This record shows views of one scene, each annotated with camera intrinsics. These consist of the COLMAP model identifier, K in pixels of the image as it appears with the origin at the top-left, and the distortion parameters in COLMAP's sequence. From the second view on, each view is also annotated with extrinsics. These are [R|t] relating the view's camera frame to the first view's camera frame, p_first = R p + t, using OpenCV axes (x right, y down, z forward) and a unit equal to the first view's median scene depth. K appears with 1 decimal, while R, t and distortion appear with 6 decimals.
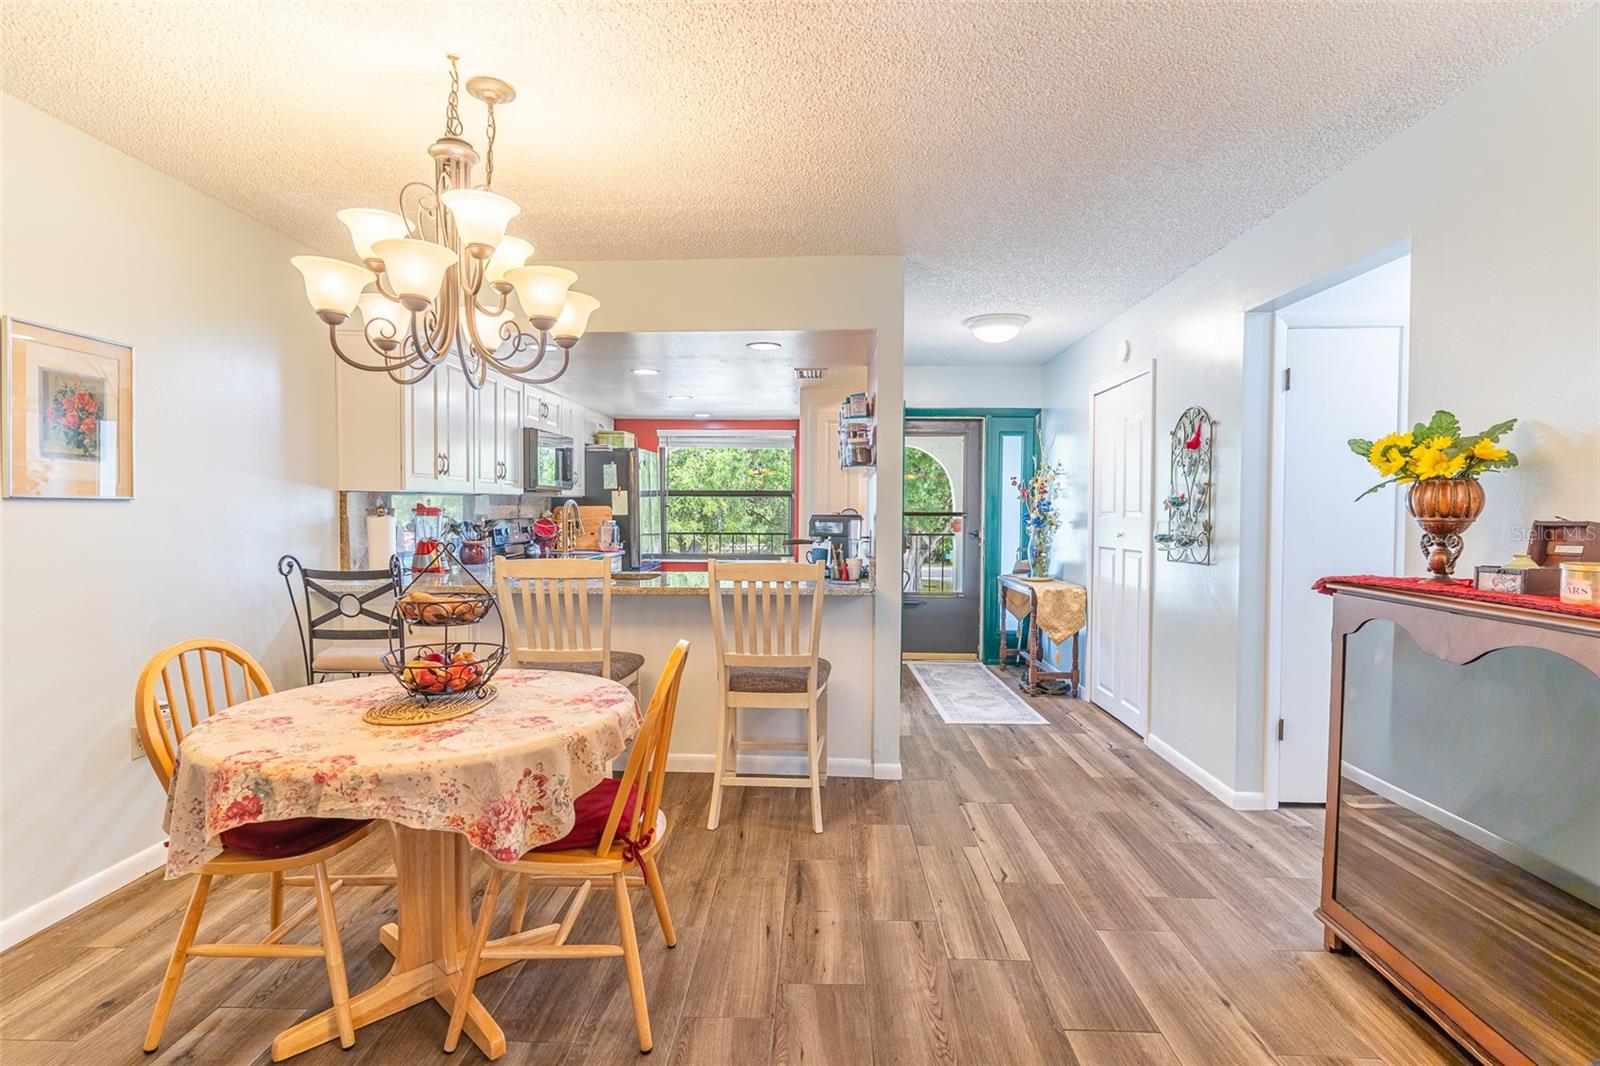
lens RADIAL K [[788.7, 0, 789.1], [0, 788.7, 530.3], [0, 0, 1]] dist [-0.000025, 0.000012]
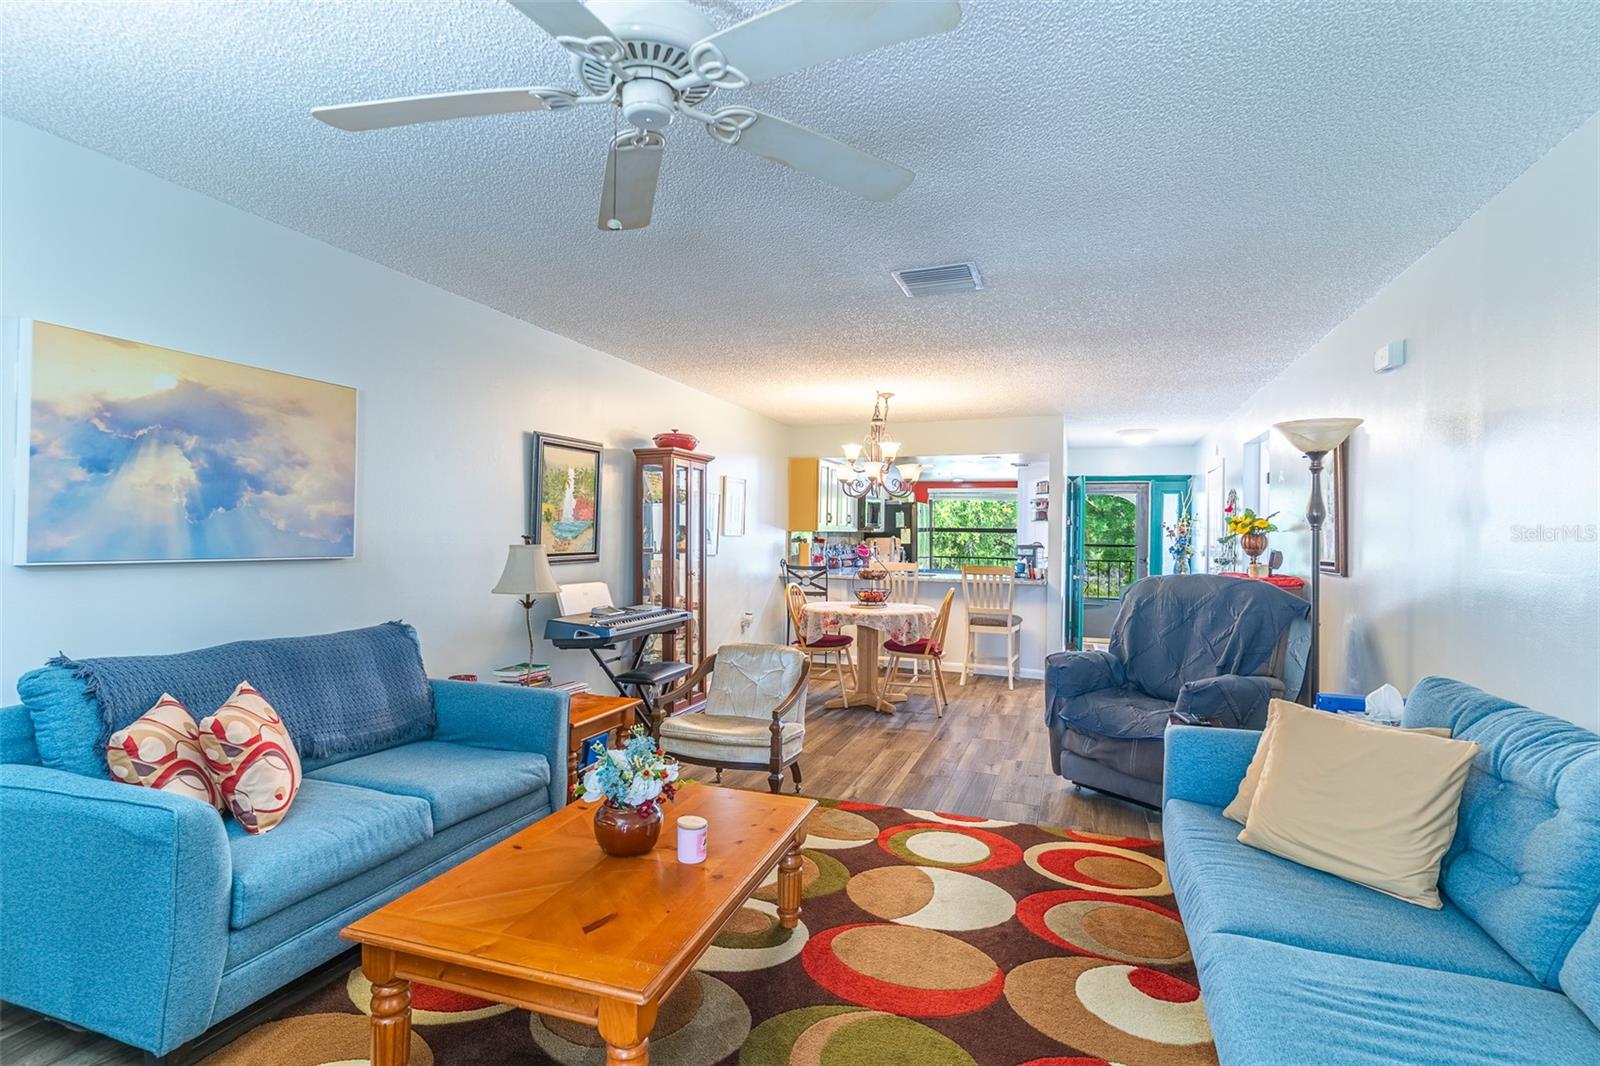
lens RADIAL K [[788.7, 0, 791.0], [0, 788.7, 531.1], [0, 0, 1]] dist [0.013150, -0.000214]
pose [[0.951880, 0.009698, -0.306316, 0.068513], [-0.020098, 0.999323, -0.030815, 0.011993], [0.305810, 0.035488, 0.951431, -0.717117]]
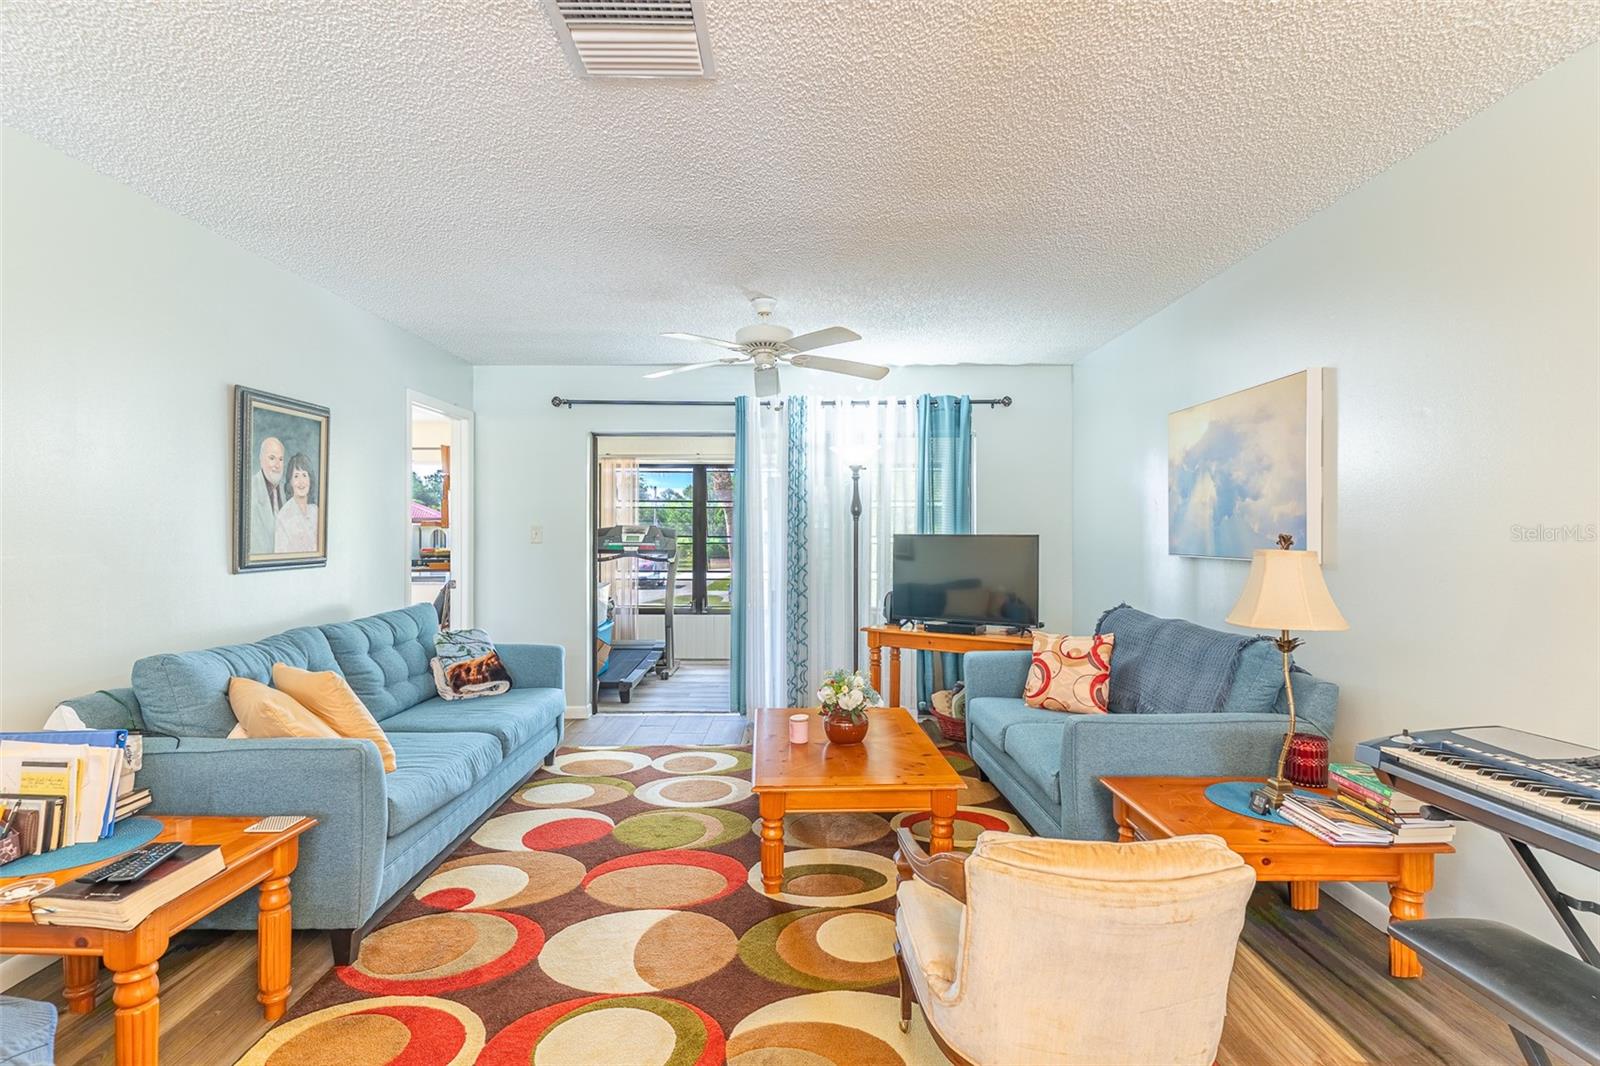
lens RADIAL K [[788.7, 0, 791.0], [0, 788.7, 531.1], [0, 0, 1]] dist [0.013150, -0.000214]
pose [[-0.999440, -0.002981, -0.033332, -0.069711], [-0.003647, 0.999795, 0.019921, -0.009803], [0.033266, 0.020031, -0.999246, 0.247637]]
